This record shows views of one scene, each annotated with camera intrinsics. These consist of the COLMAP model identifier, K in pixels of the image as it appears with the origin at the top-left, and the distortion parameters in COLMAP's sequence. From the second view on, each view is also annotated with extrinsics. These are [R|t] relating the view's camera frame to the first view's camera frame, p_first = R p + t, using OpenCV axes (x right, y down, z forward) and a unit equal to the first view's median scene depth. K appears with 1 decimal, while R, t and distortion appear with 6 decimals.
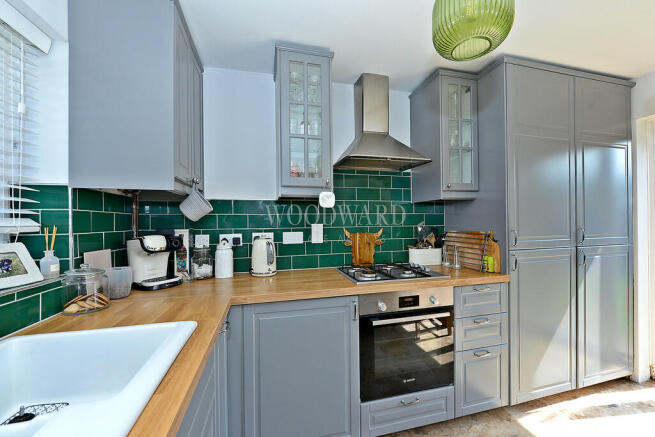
lens RADIAL K [[276.8, 0, 330.7], [0, 276.8, 222.2], [0, 0, 1]] dist [-0.010793, -0.000208]
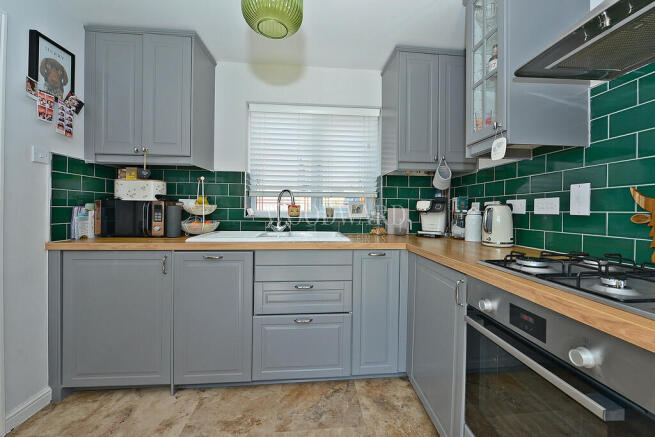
lens RADIAL K [[276.8, 0, 331.1], [0, 276.8, 214.1], [0, 0, 1]] dist [-0.010793, -0.000208]
pose [[-0.192024, 0.023070, -0.981119, 0.667002], [-0.009052, 0.999639, 0.025278, 0.063268], [0.981348, 0.013735, -0.191746, 0.585606]]
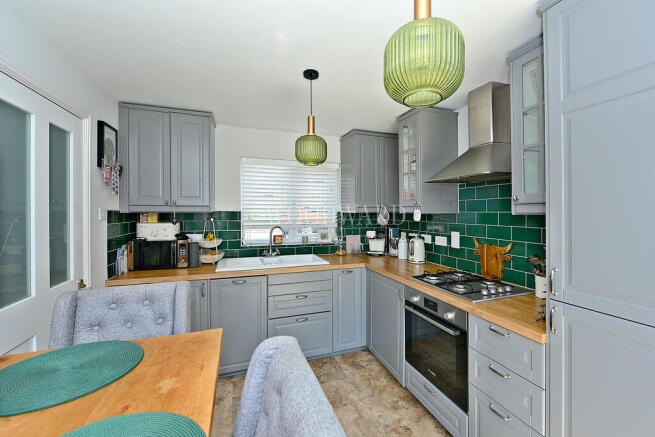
lens RADIAL K [[276.8, 0, 327.9], [0, 276.8, 212.0], [0, 0, 1]] dist [-0.010793, -0.000208]
pose [[0.051174, 0.013075, -0.998604, 1.128396], [0.002891, 0.999908, 0.013241, -0.098515], [0.998686, -0.003565, 0.051132, 0.398669]]
